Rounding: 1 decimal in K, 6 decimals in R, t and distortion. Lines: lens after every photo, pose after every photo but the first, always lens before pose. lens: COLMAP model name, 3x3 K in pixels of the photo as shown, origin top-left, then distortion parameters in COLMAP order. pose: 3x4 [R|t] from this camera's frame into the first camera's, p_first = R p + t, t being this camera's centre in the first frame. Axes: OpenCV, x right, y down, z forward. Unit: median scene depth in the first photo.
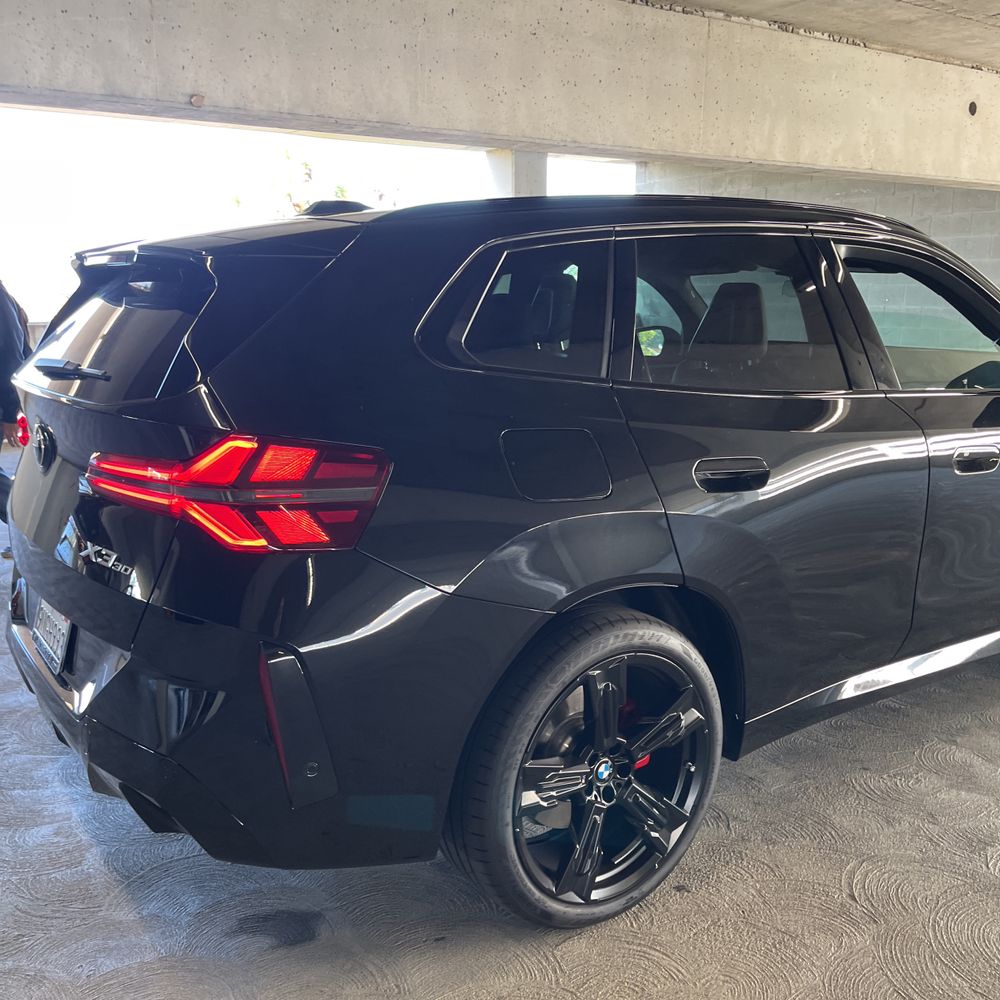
lens RADIAL K [[1012.8, 0, 500.2], [0, 1012.8, 495.7], [0, 0, 1]] dist [0.021681, 0.000000]
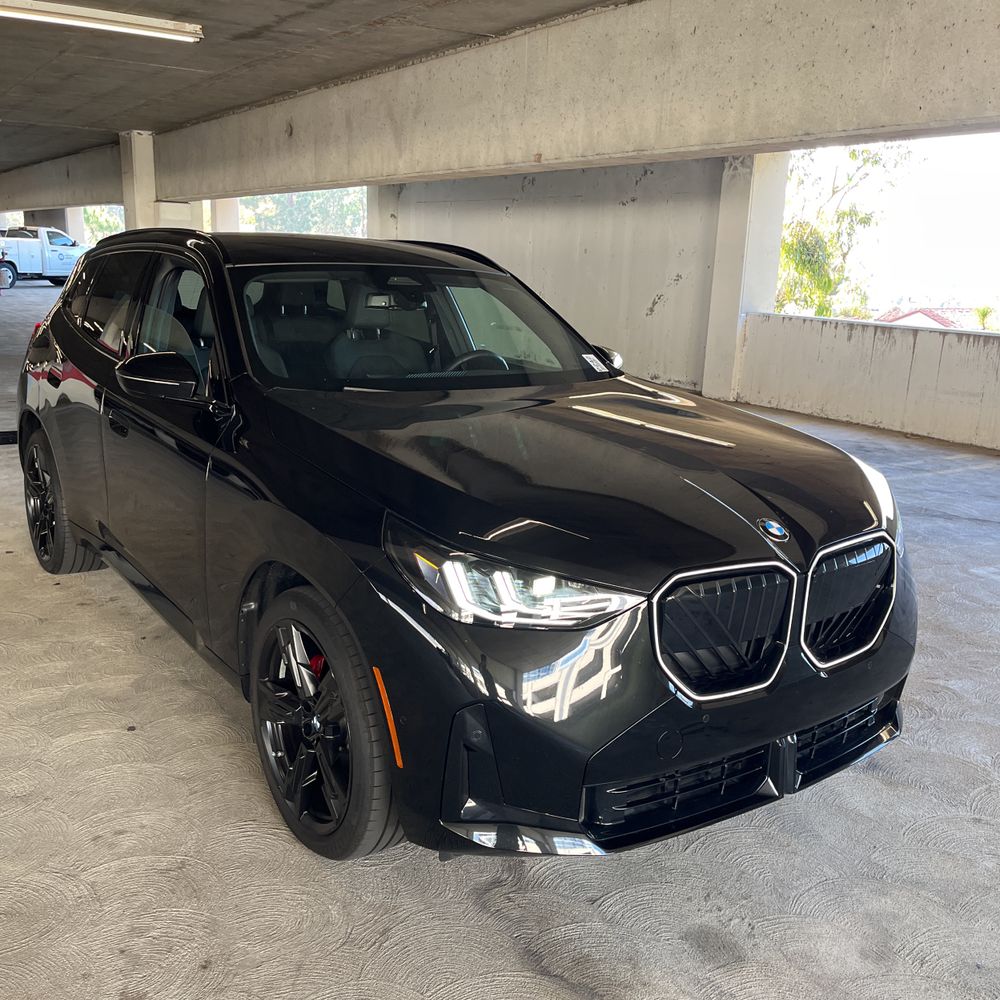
lens RADIAL K [[1012.8, 0, 495.8], [0, 1012.8, 506.5], [0, 0, 1]] dist [0.021681, 0.000000]
pose [[0.016448, 0.234330, -0.972018, 1.181692], [-0.239432, 0.944788, 0.223714, -0.231869], [0.970774, 0.229052, 0.071646, 0.949698]]
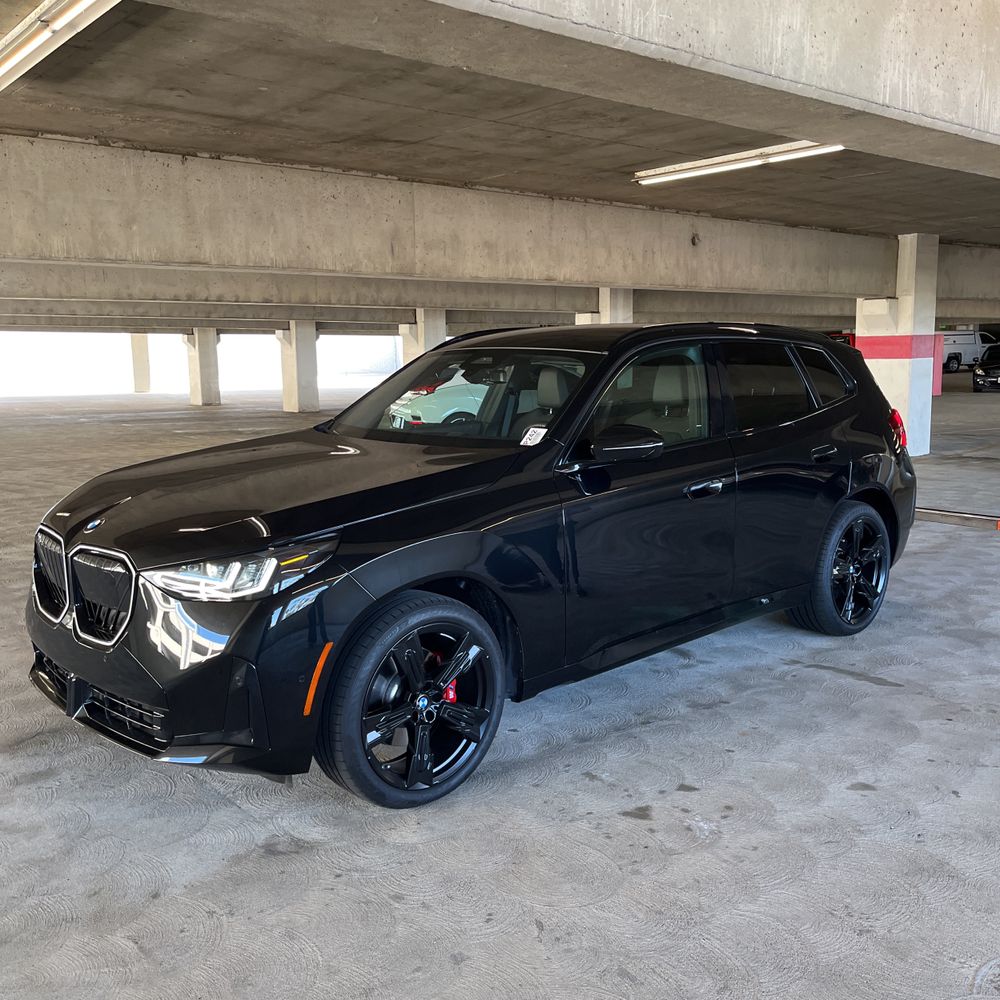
lens RADIAL K [[1012.8, 0, 509.6], [0, 1012.8, 494.3], [0, 0, 1]] dist [0.021681, 0.000000]
pose [[-0.990841, 0.030087, -0.131641, 0.390562], [-0.017323, 0.938489, 0.344875, -0.441351], [0.133920, 0.343996, -0.929372, 1.956682]]
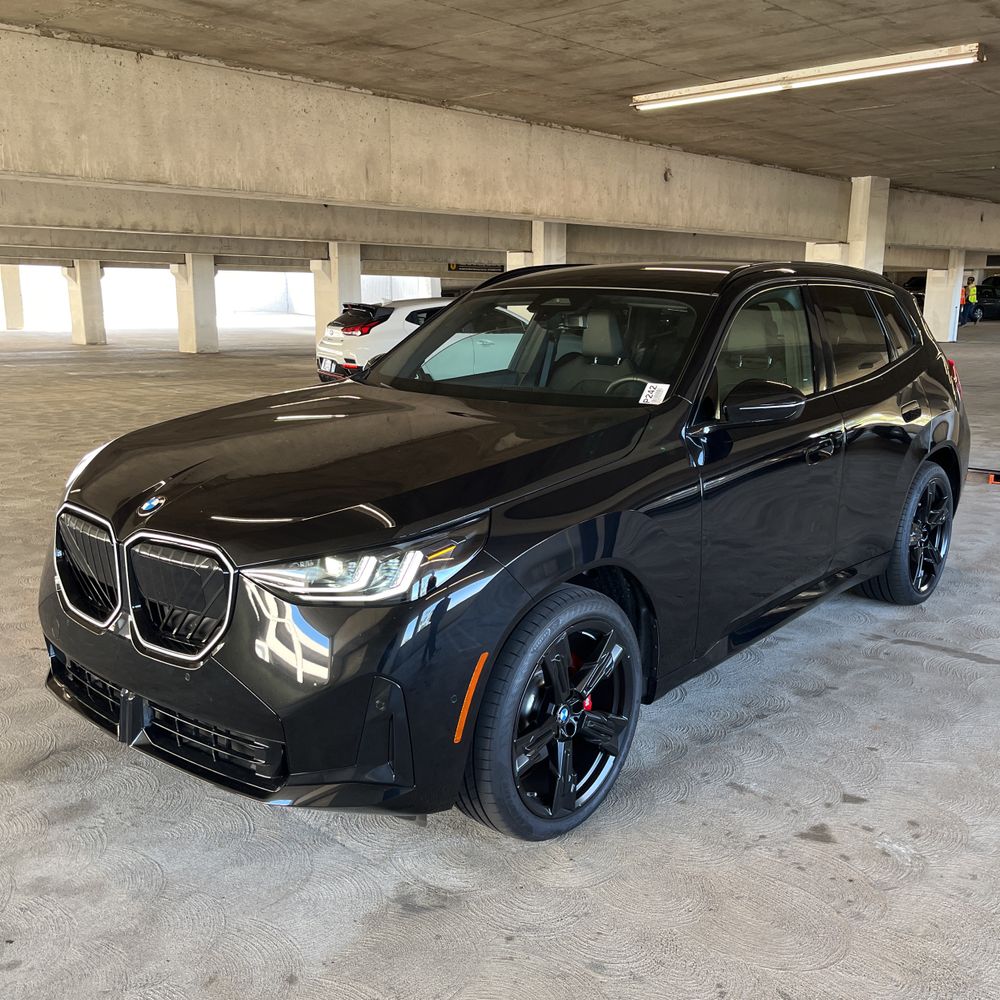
lens RADIAL K [[1012.8, 0, 507.0], [0, 1012.8, 505.9], [0, 0, 1]] dist [0.021681, 0.000000]
pose [[-0.969453, 0.046801, -0.240773, 0.552131], [-0.056044, 0.913394, 0.403200, -0.404351], [0.238790, 0.404377, -0.882869, 1.786068]]
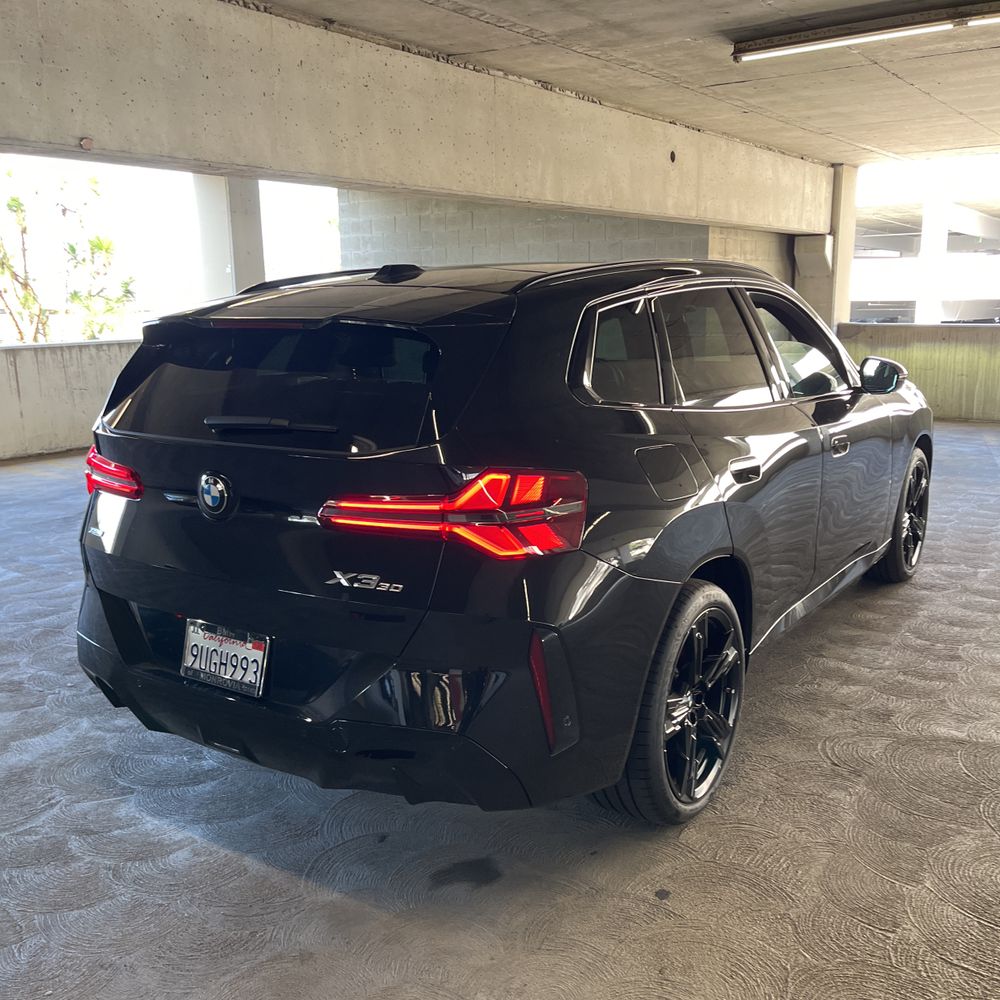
lens RADIAL K [[1012.8, 0, 521.9], [0, 1012.8, 504.9], [0, 0, 1]] dist [0.021681, 0.000000]
pose [[0.925645, -0.093524, 0.366654, -0.301567], [0.092142, 0.995518, 0.021310, -0.017113], [-0.367003, 0.014059, 0.930113, -0.082148]]
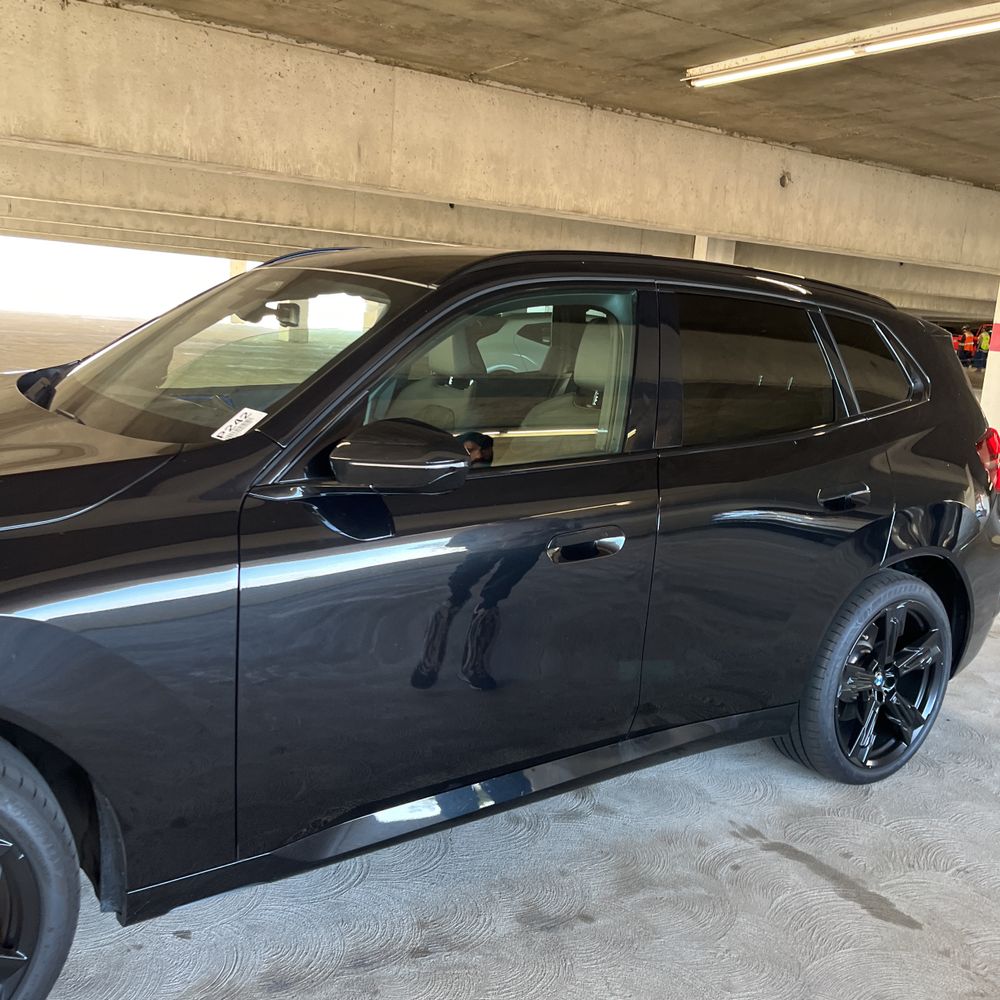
lens RADIAL K [[1012.8, 0, 497.0], [0, 1012.8, 492.6], [0, 0, 1]] dist [0.021681, 0.000000]
pose [[-0.997308, -0.073171, -0.004690, 0.116707], [-0.069271, 0.919320, 0.387366, -0.343773], [-0.024032, 0.386649, -0.921914, 1.550362]]
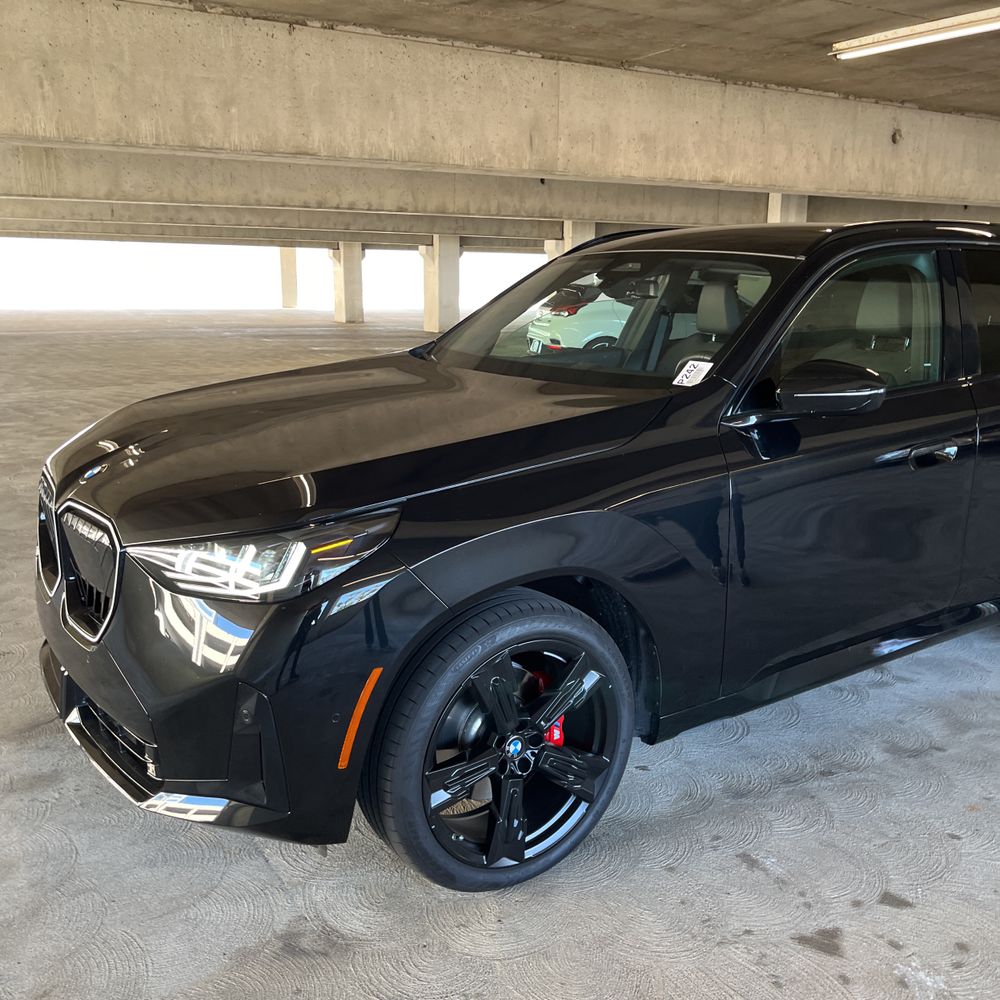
lens RADIAL K [[1012.8, 0, 495.0], [0, 1012.8, 493.8], [0, 0, 1]] dist [0.021681, 0.000000]
pose [[-0.999655, -0.013520, 0.022533, 0.357872], [-0.002965, 0.910051, 0.414486, -0.373706], [-0.026110, 0.414276, -0.909777, 1.715555]]
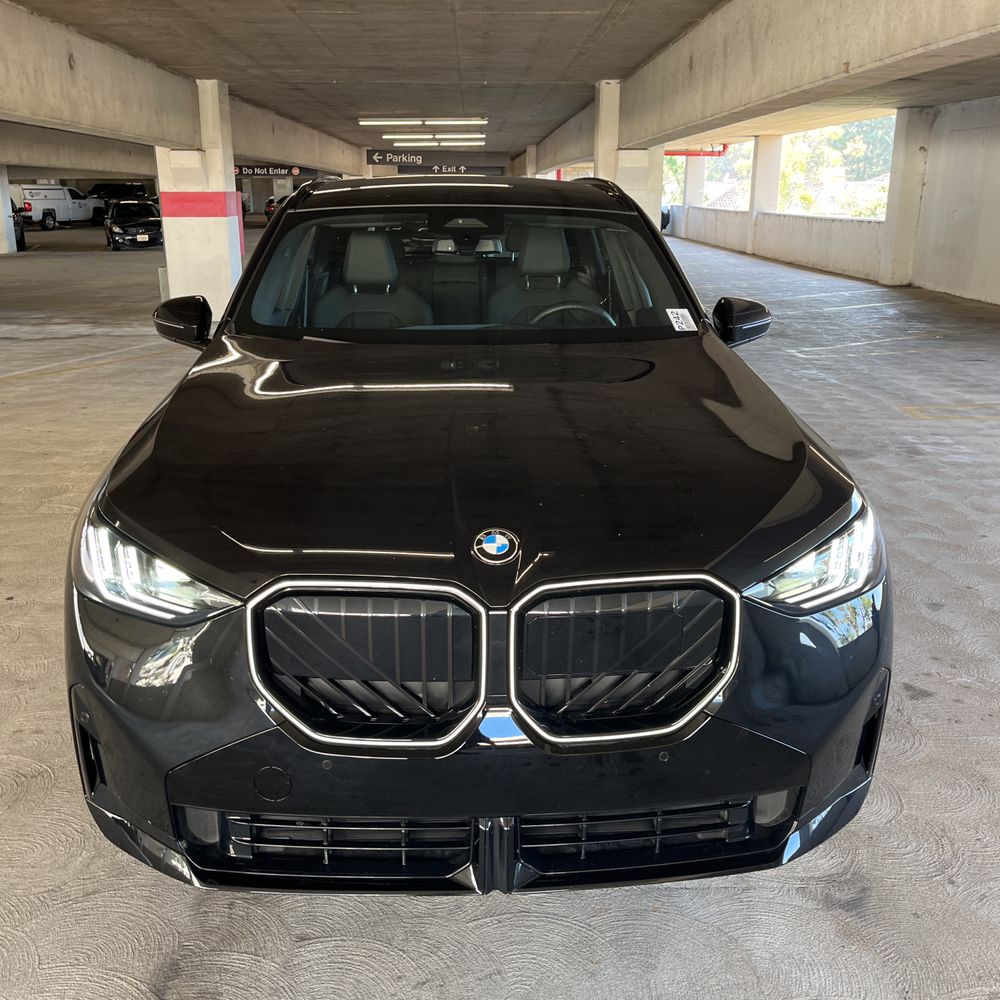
lens RADIAL K [[1012.8, 0, 497.9], [0, 1012.8, 498.4], [0, 0, 1]] dist [0.021681, 0.000000]
pose [[-0.524714, 0.240127, -0.816709, 0.971776], [-0.179936, 0.906430, 0.382110, -0.315343], [0.832045, 0.347454, -0.432409, 1.337683]]
